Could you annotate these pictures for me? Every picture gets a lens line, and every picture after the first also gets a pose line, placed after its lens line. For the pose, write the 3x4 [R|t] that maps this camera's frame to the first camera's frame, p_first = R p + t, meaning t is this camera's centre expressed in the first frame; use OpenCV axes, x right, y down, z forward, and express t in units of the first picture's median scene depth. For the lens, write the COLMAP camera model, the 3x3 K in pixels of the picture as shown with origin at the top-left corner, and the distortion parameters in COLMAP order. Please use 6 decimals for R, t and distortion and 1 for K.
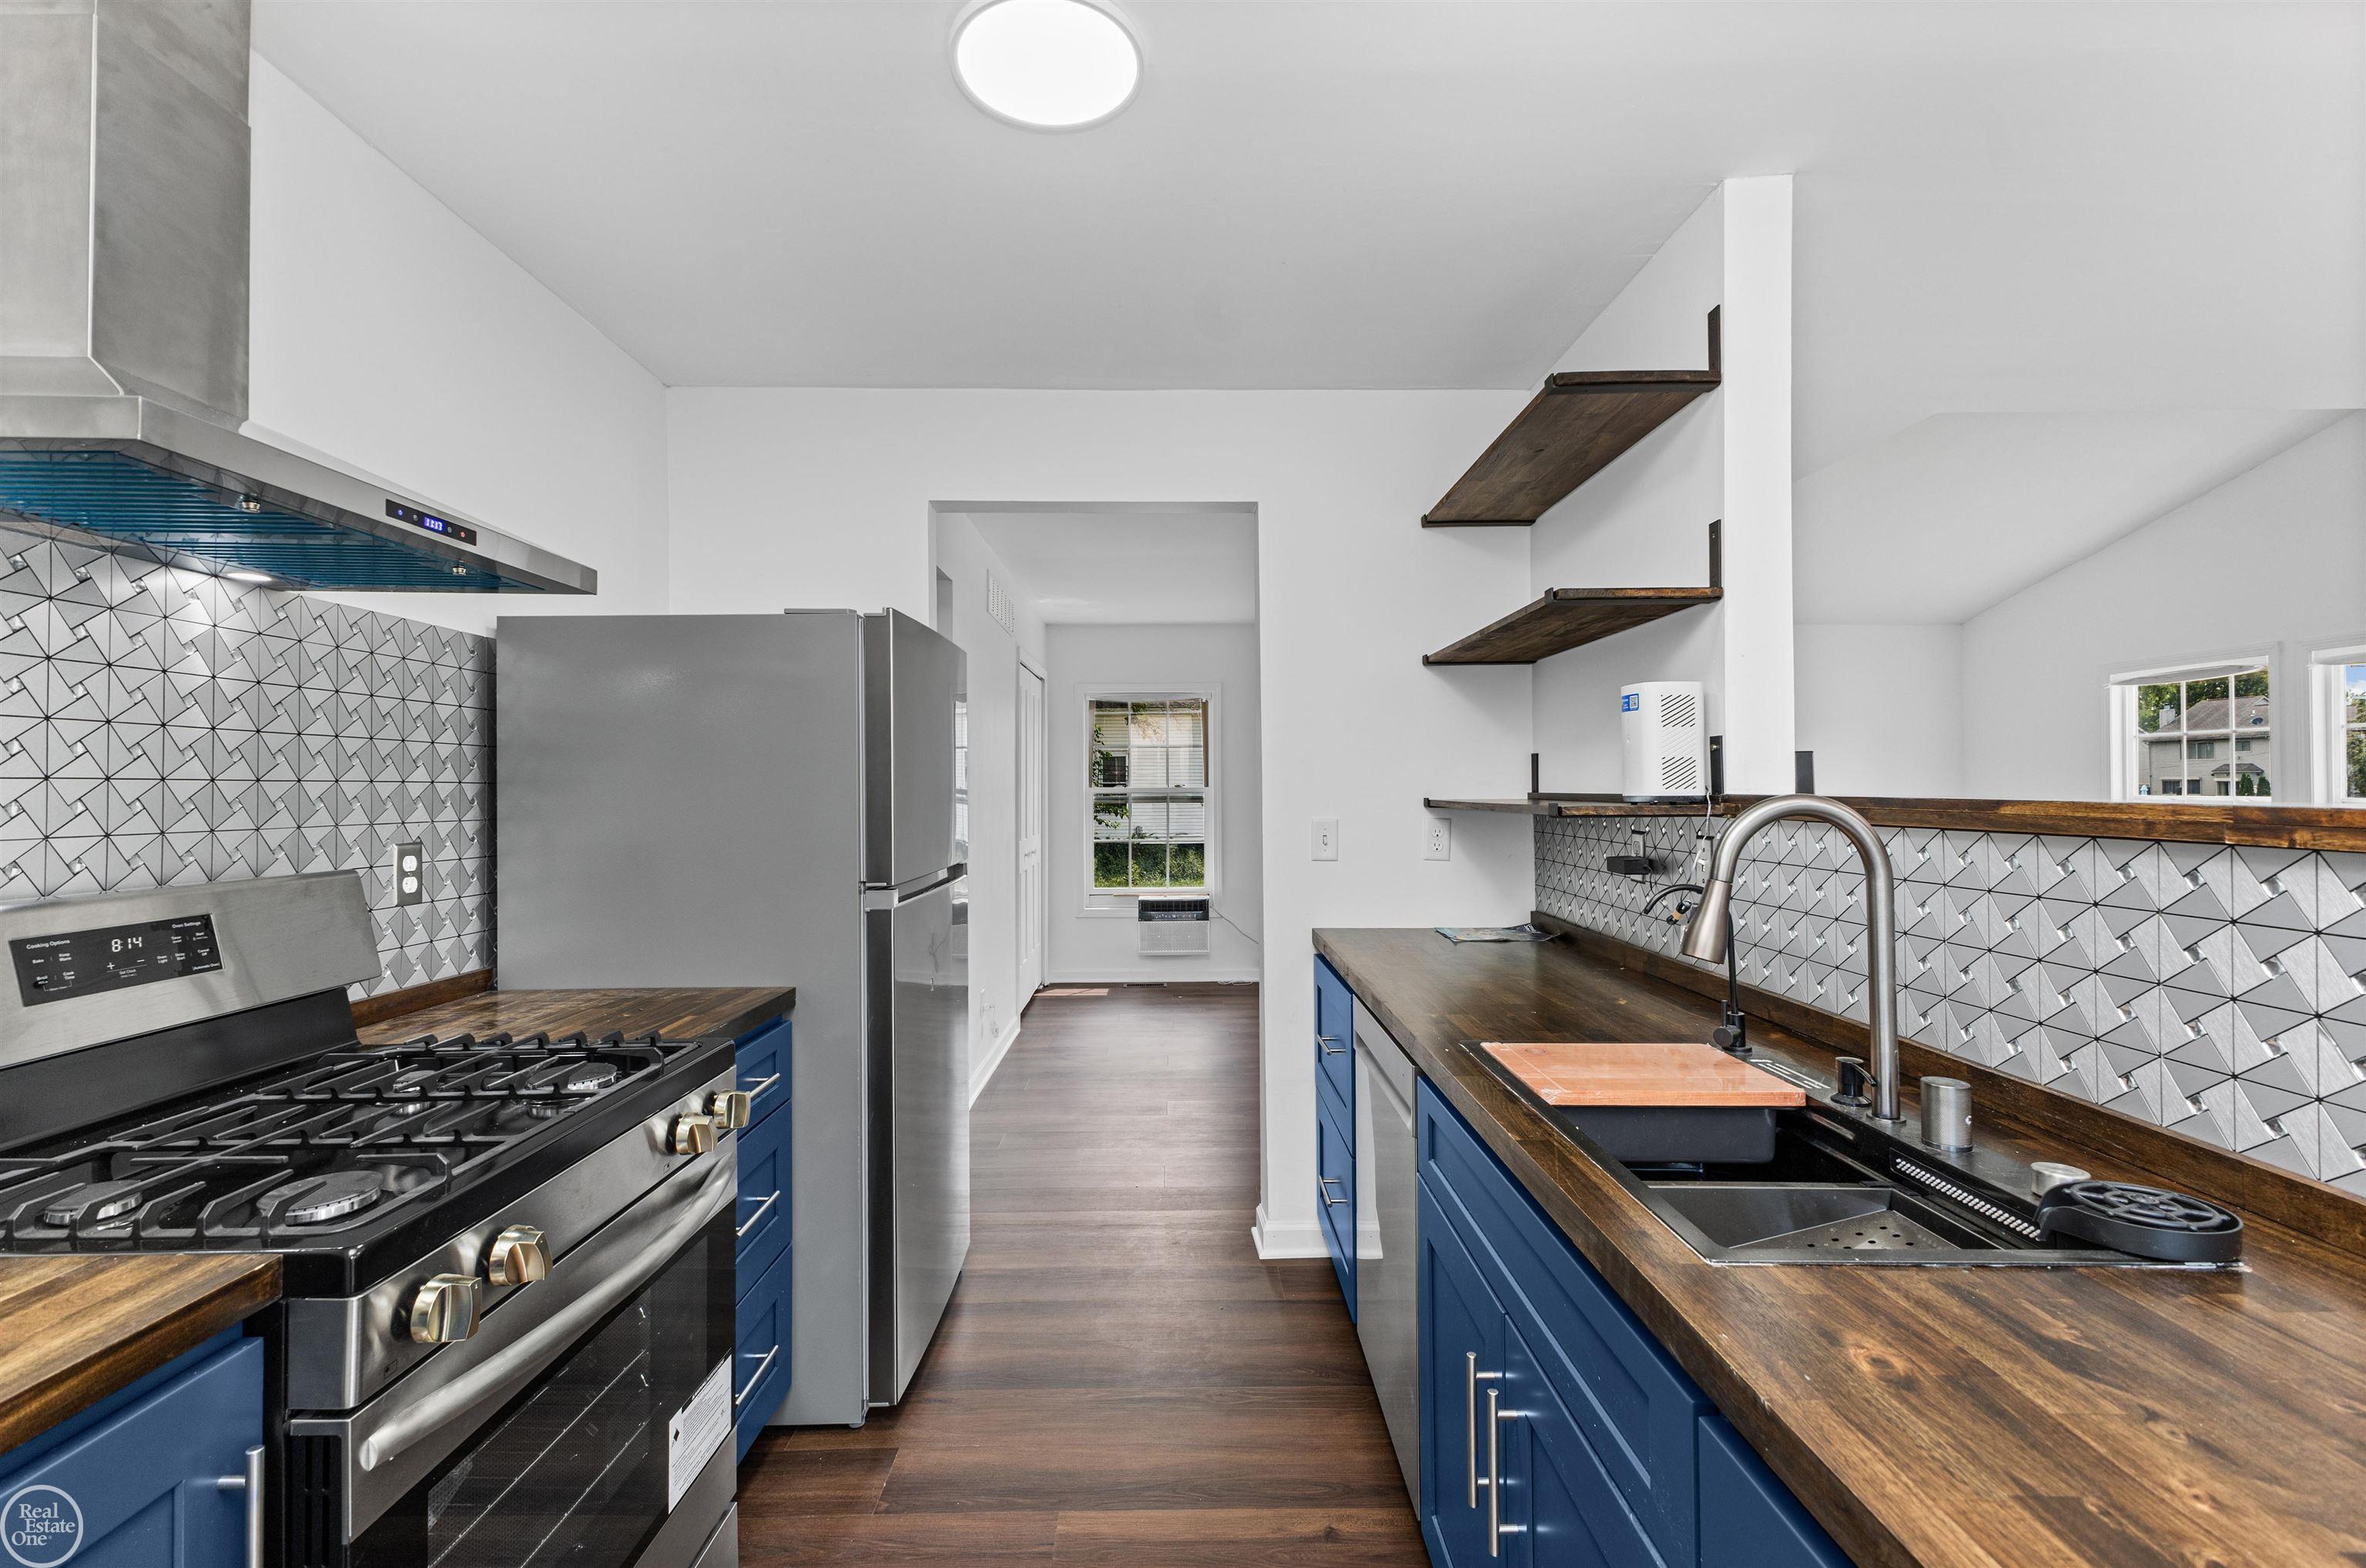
lens RADIAL K [[1046.0, 0, 1183.3], [0, 1046.0, 776.5], [0, 0, 1]] dist [0.010788, 0.000148]
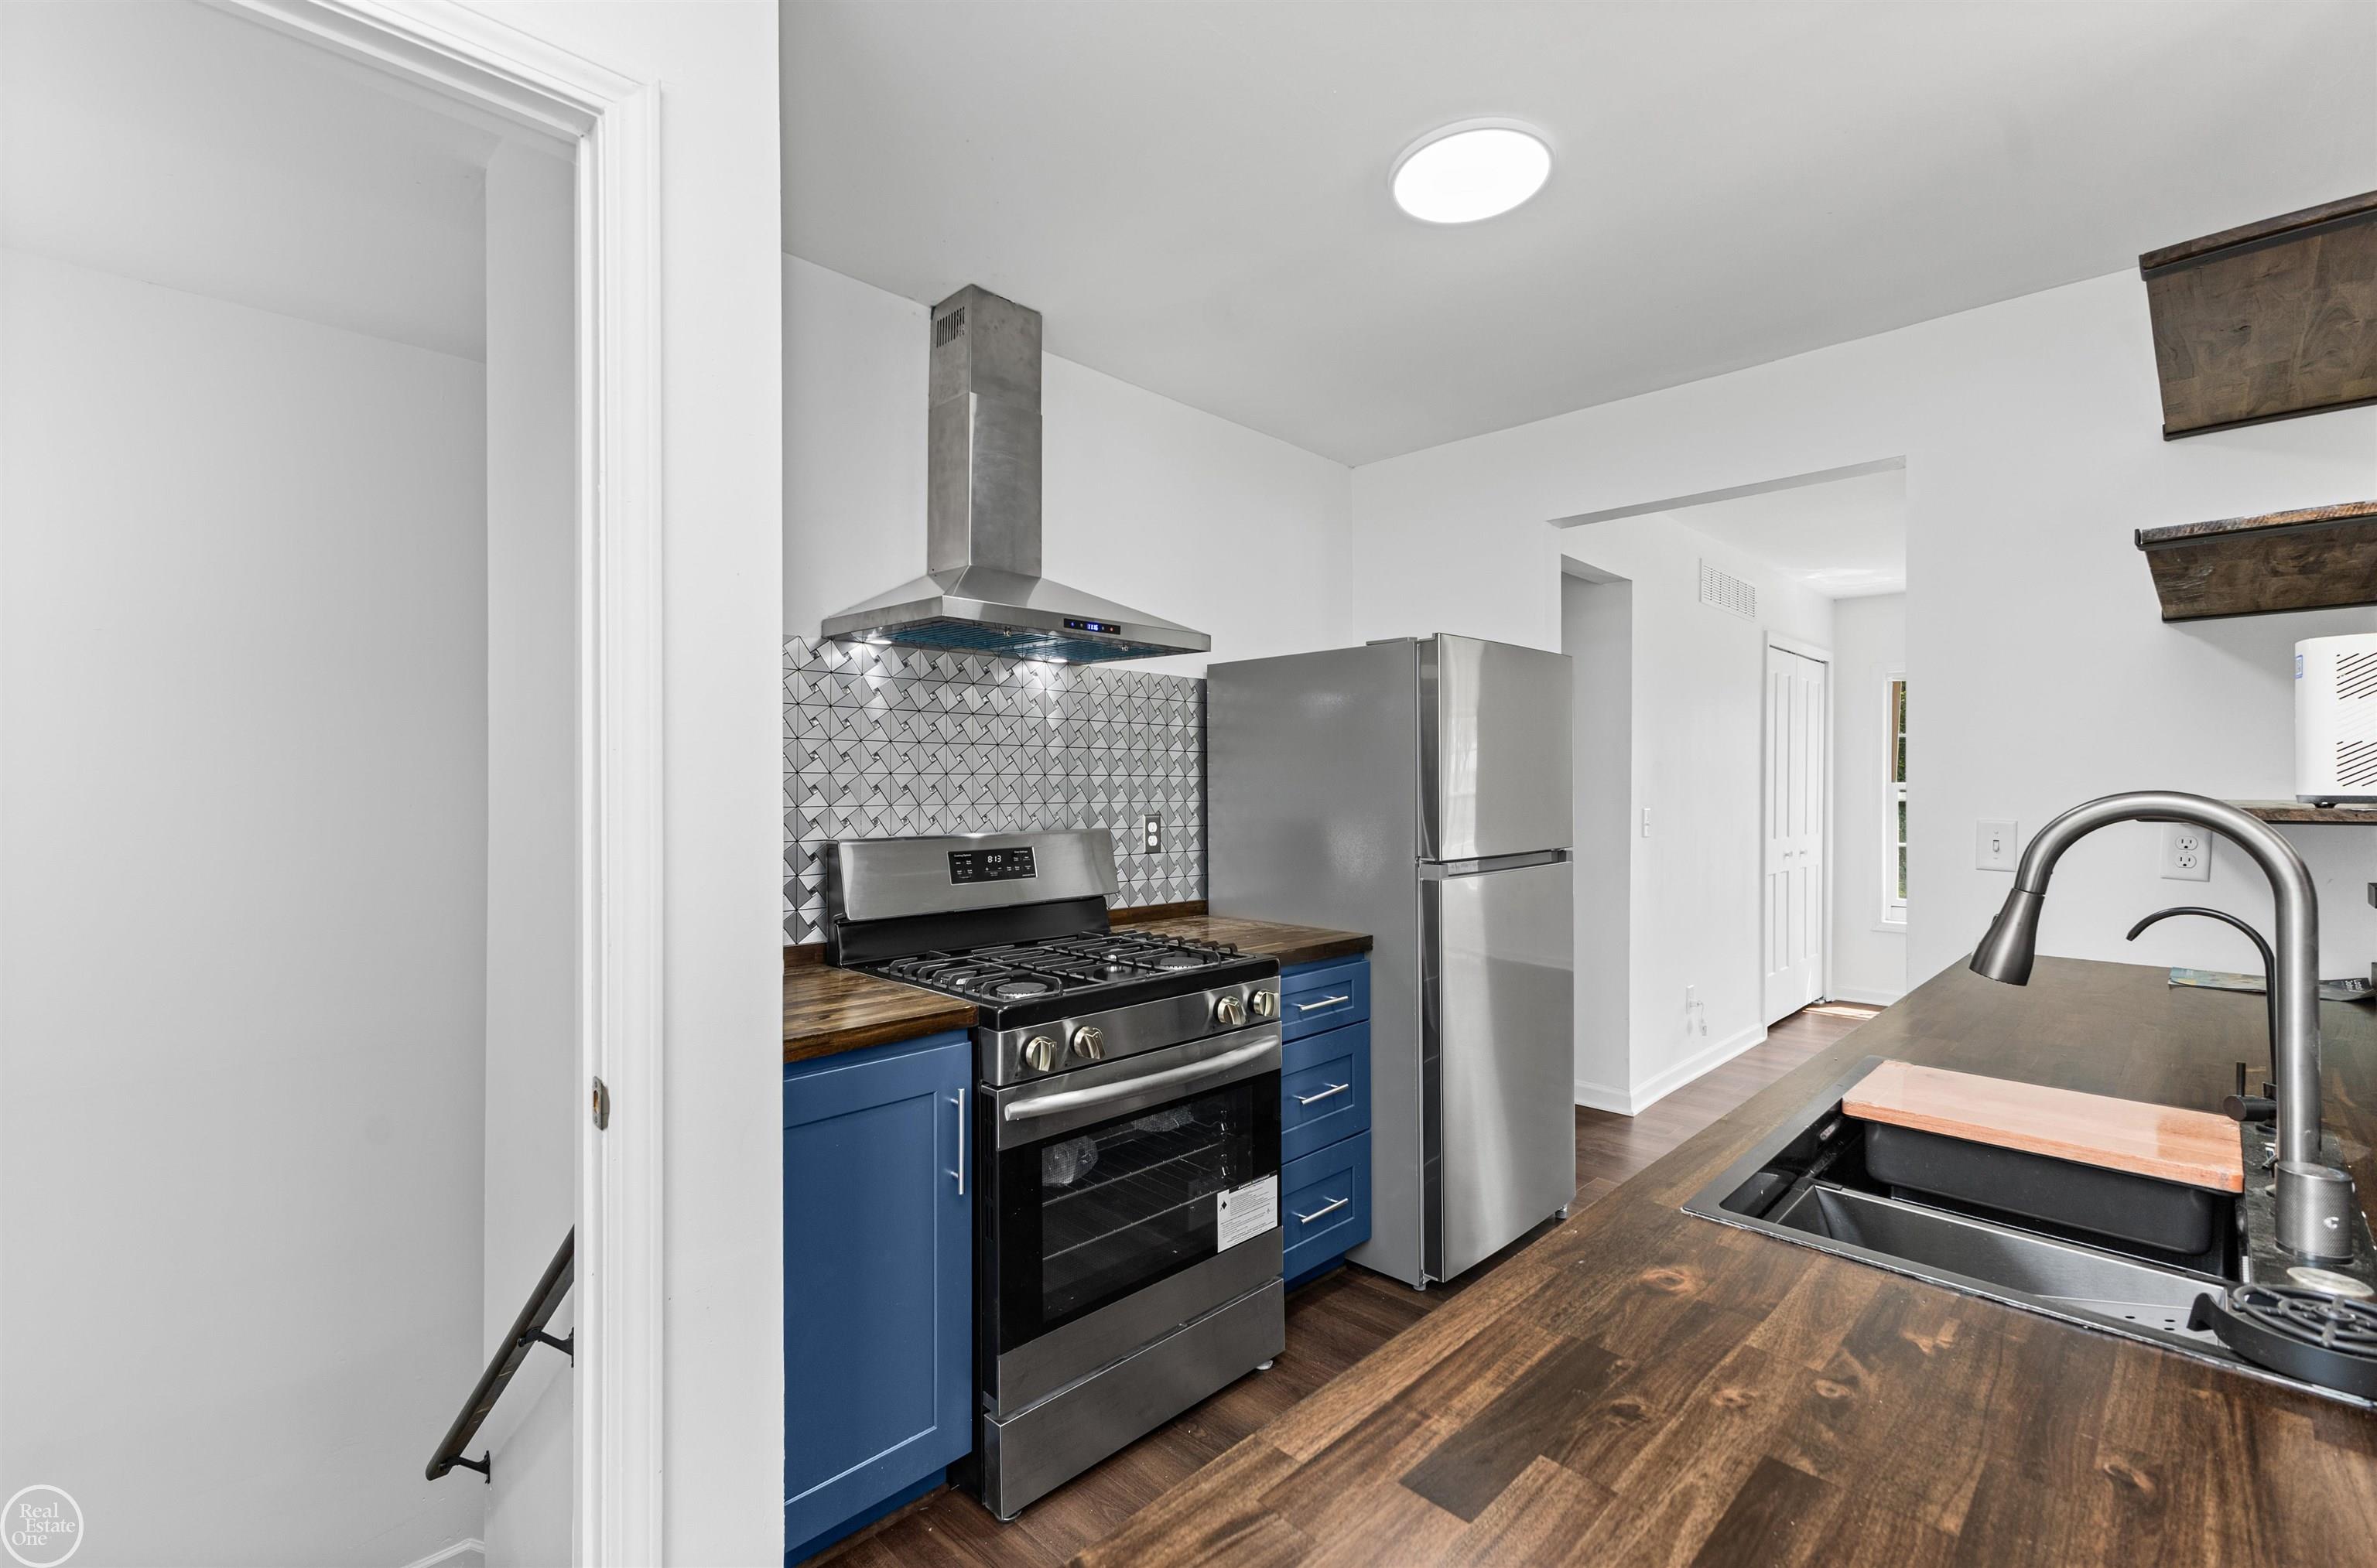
lens RADIAL K [[1038.4, 0, 1196.2], [0, 1038.4, 794.3], [0, 0, 1]] dist [0.007462, 0.000109]
pose [[0.708129, 0.013065, -0.705962, 0.421519], [0.003756, 0.999745, 0.022270, -0.001693], [0.706073, -0.018422, 0.707899, -0.063125]]
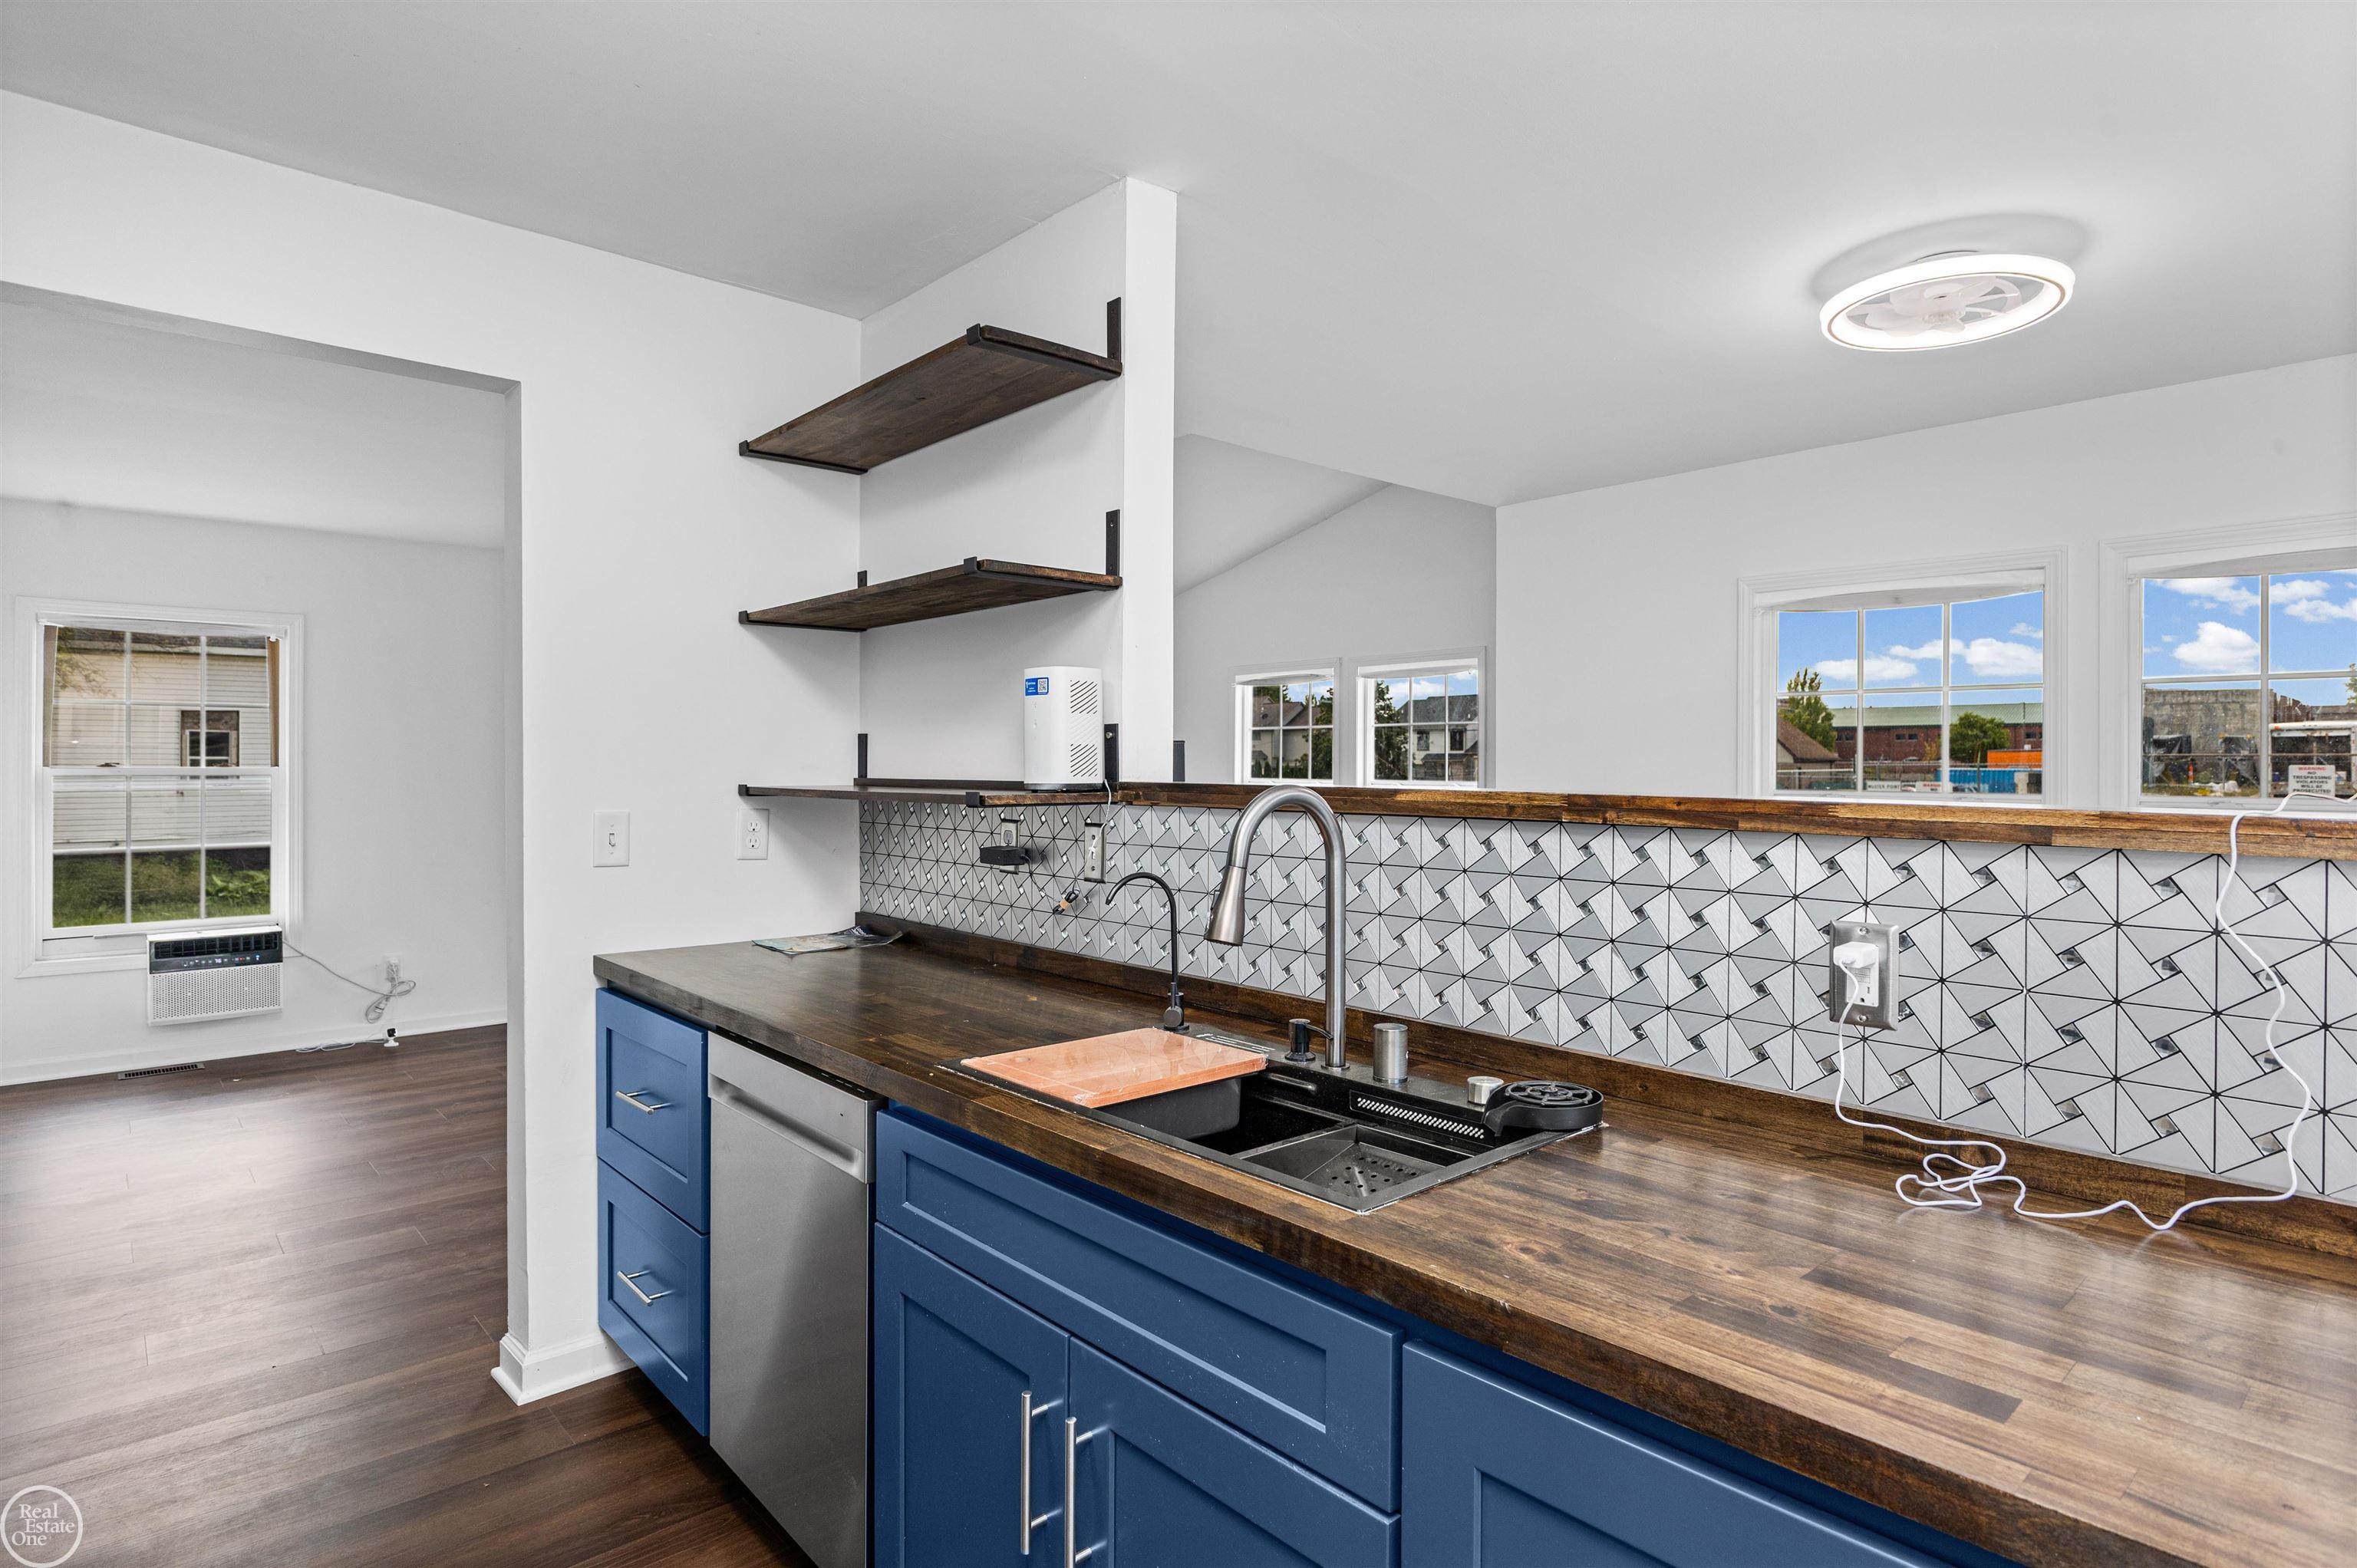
lens RADIAL K [[1222.4, 0, 1175.2], [0, 1222.4, 773.1], [0, 0, 1]] dist [-0.012377, -0.000022]
pose [[0.749572, 0.003398, 0.661915, -0.228456], [-0.013256, 0.999863, 0.009878, -0.003870], [-0.661791, -0.016179, 0.749514, 0.082114]]
